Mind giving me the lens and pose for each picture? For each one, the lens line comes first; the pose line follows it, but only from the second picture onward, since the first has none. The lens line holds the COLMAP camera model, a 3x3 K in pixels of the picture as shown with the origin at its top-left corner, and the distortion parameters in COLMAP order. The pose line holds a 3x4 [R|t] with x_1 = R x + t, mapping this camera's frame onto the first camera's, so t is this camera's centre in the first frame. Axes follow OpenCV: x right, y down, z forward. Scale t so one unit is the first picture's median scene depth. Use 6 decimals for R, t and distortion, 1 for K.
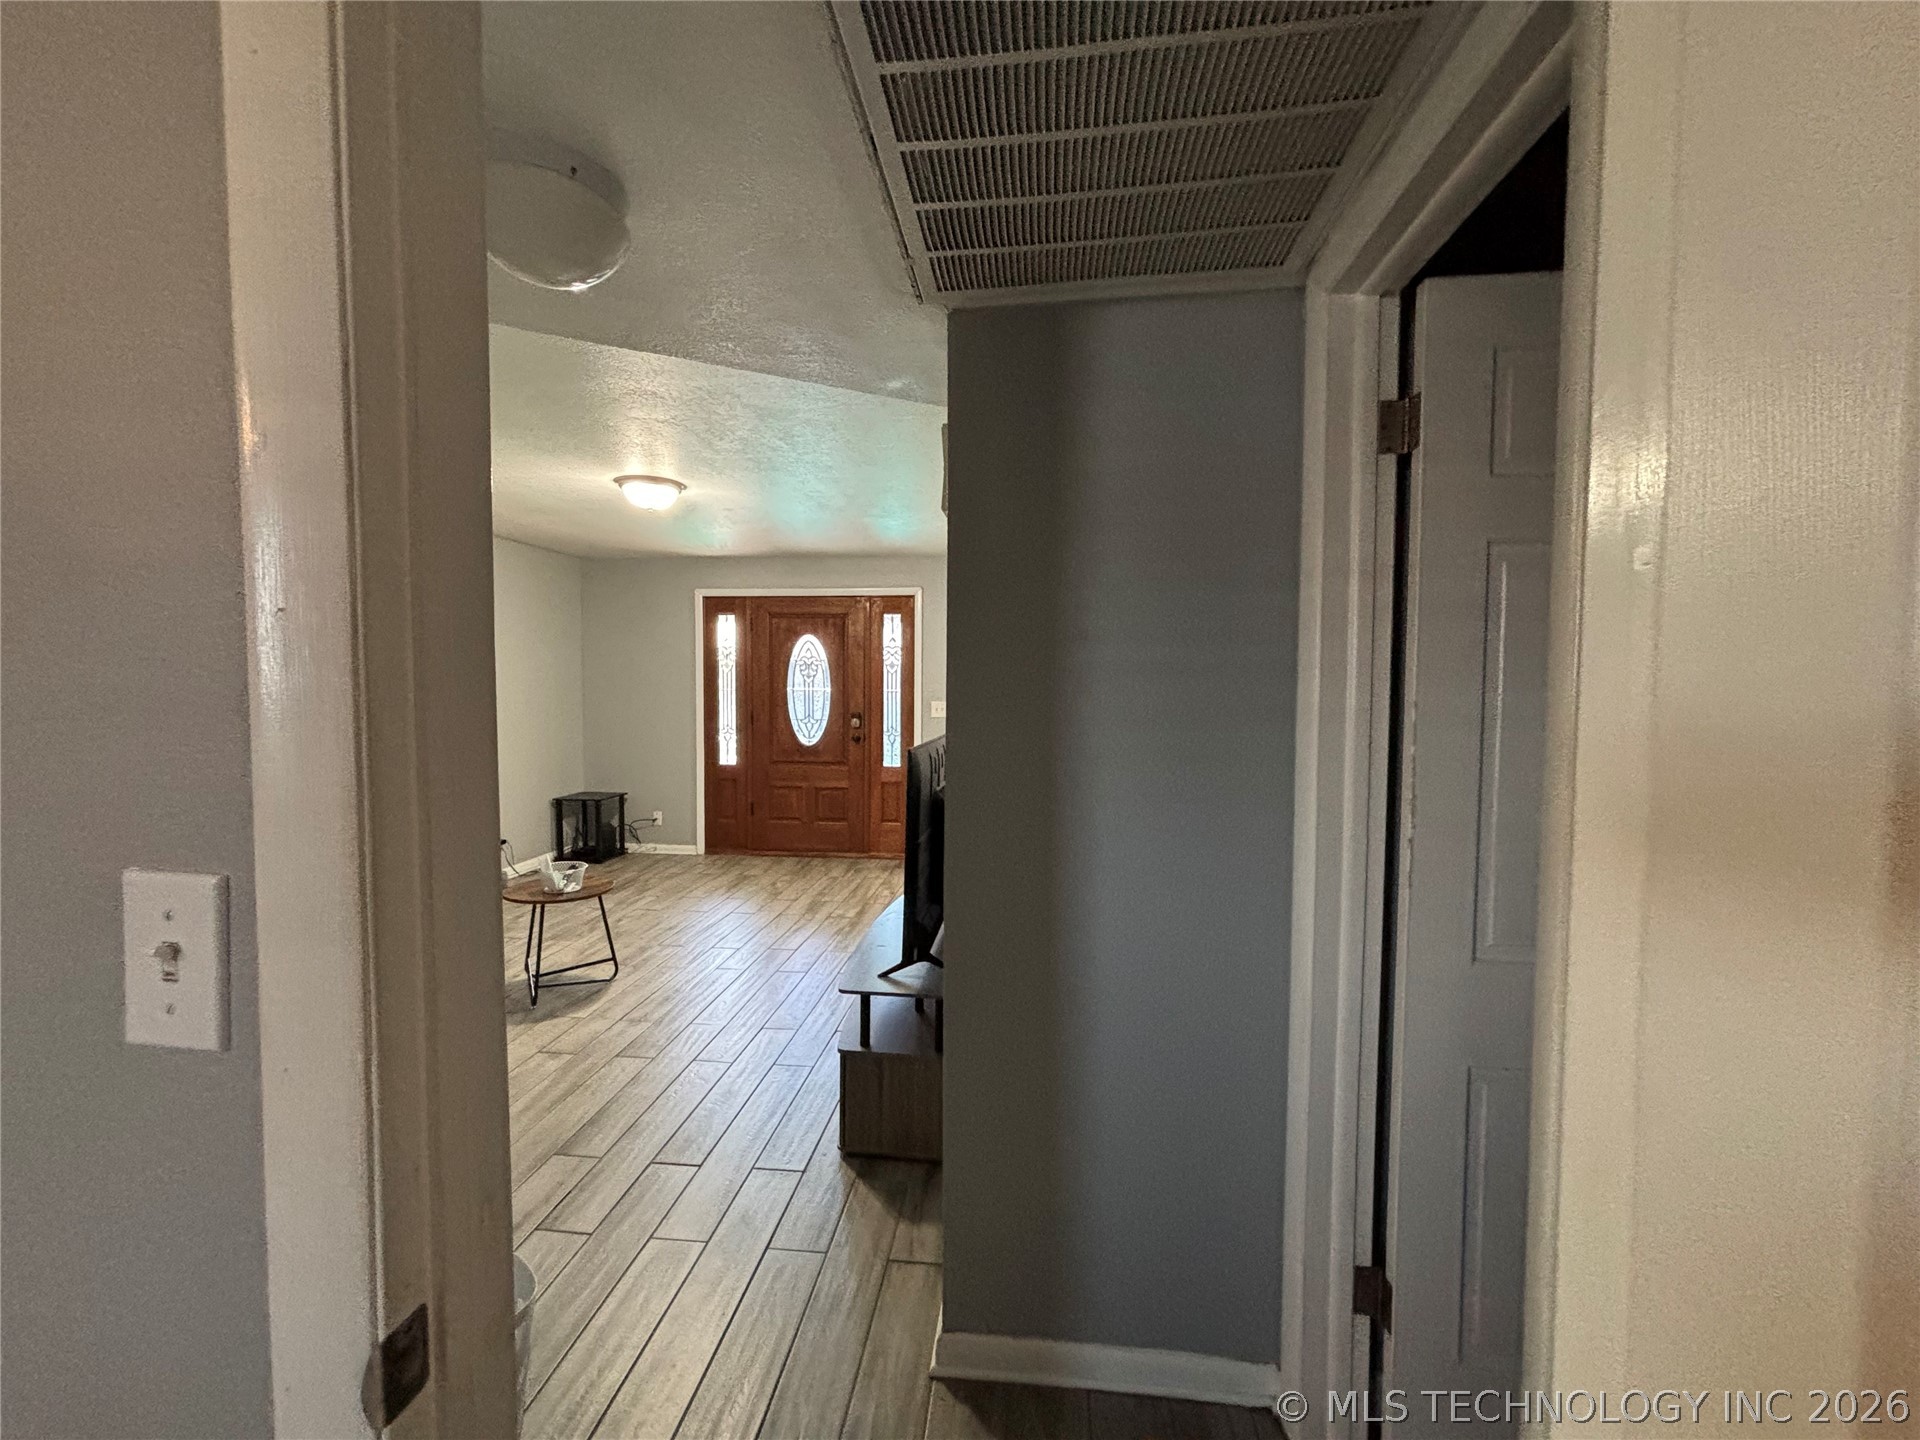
lens RADIAL K [[774.9, 0, 966.4], [0, 774.9, 720.6], [0, 0, 1]] dist [-0.002185, 0.002712]
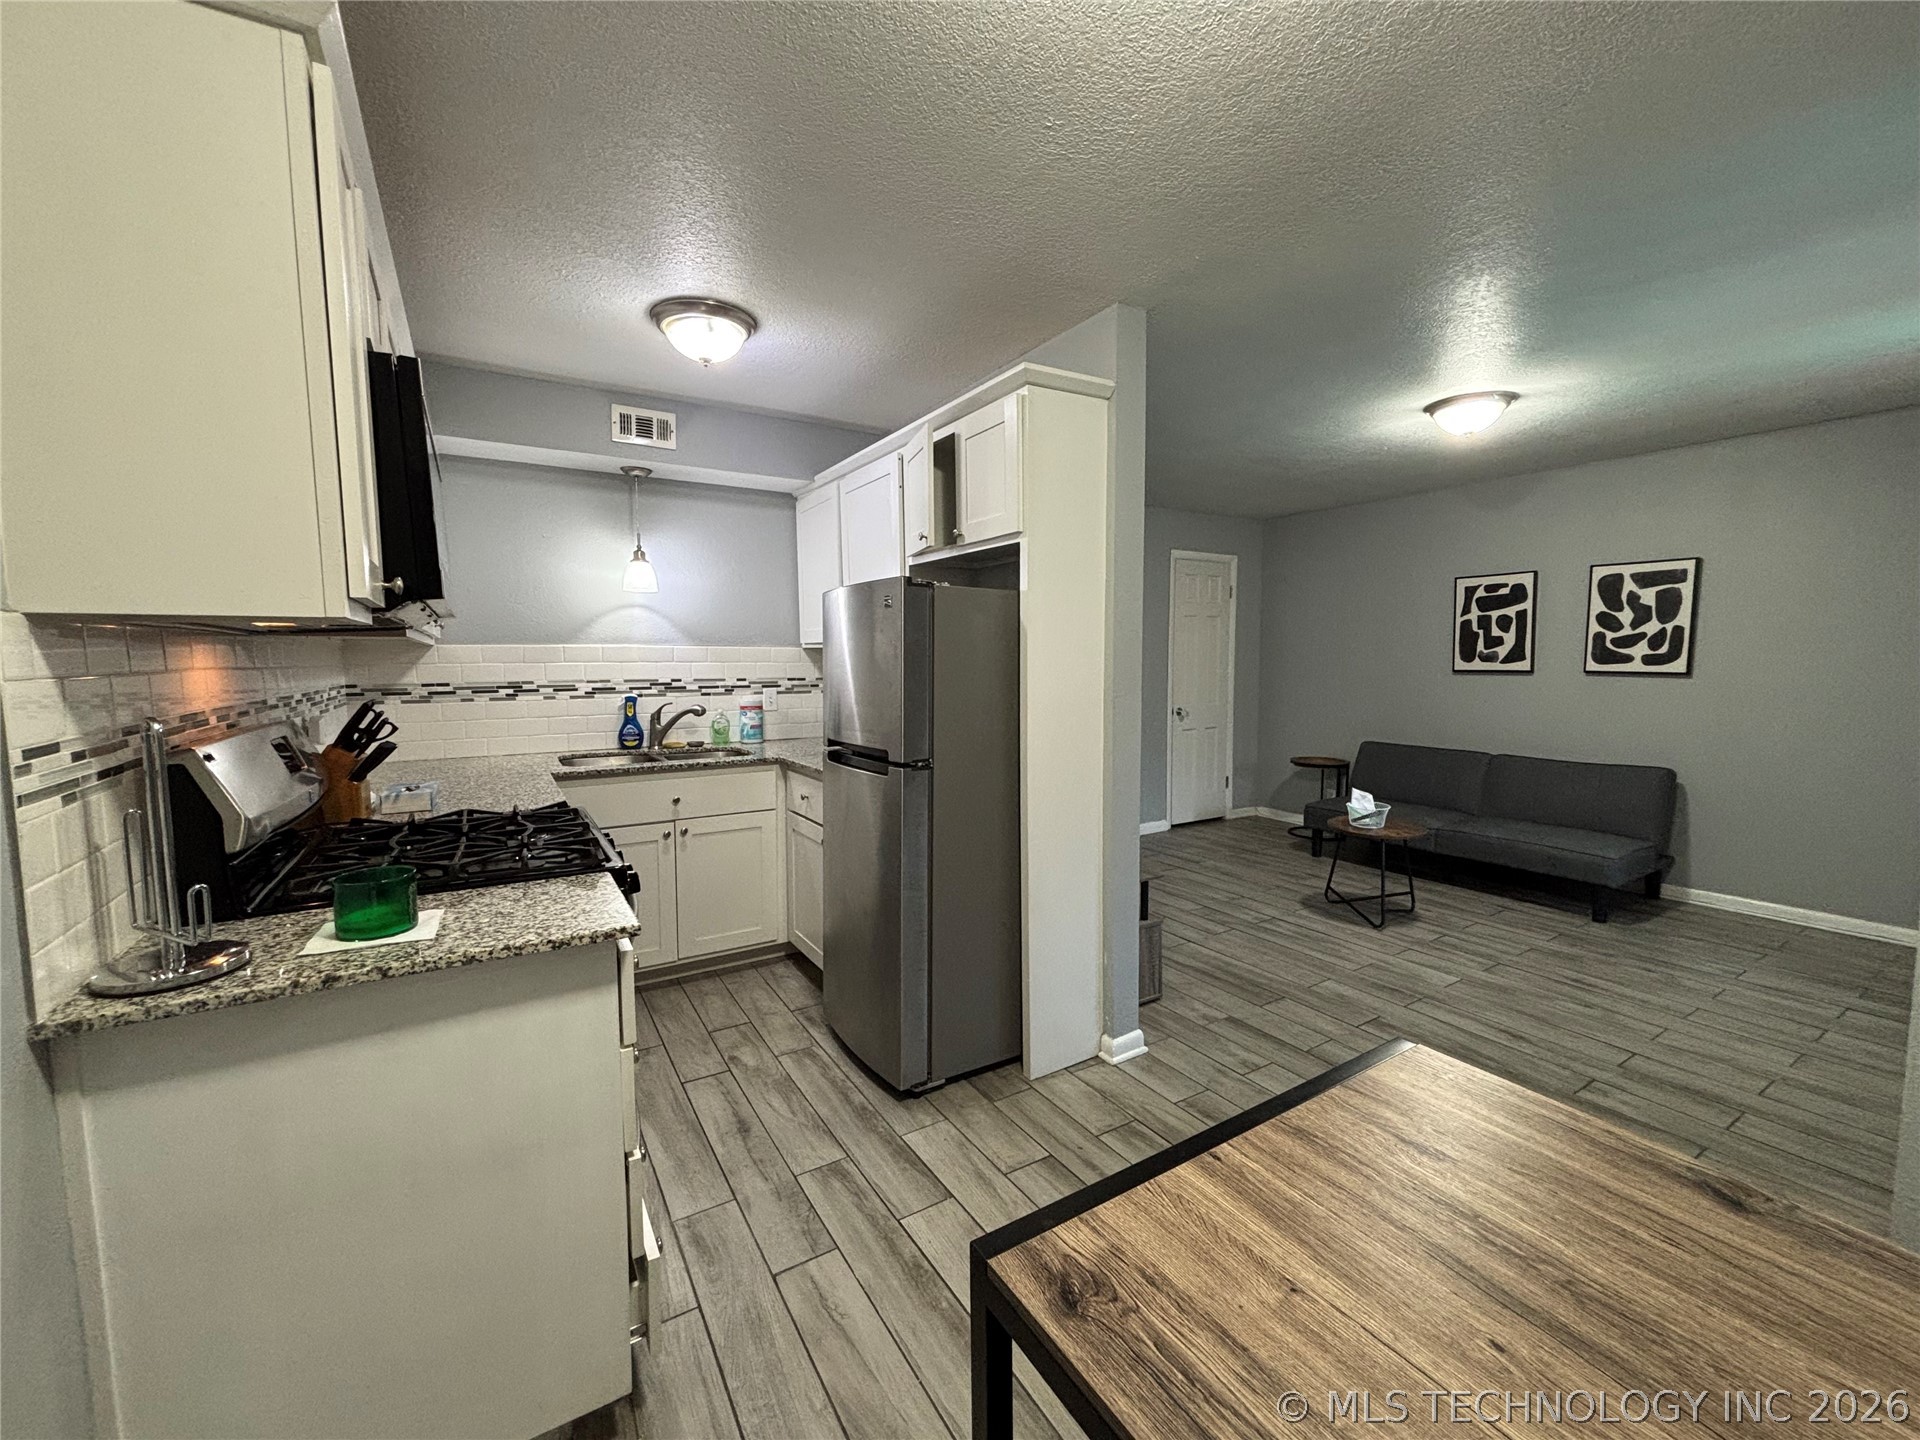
lens RADIAL K [[774.9, 0, 966.4], [0, 774.9, 720.6], [0, 0, 1]] dist [-0.002185, 0.002712]
pose [[-0.791275, 0.054830, -0.608997, 0.463421], [-0.022826, 0.992629, 0.119027, -0.041294], [0.611034, 0.108084, -0.784191, 1.122448]]
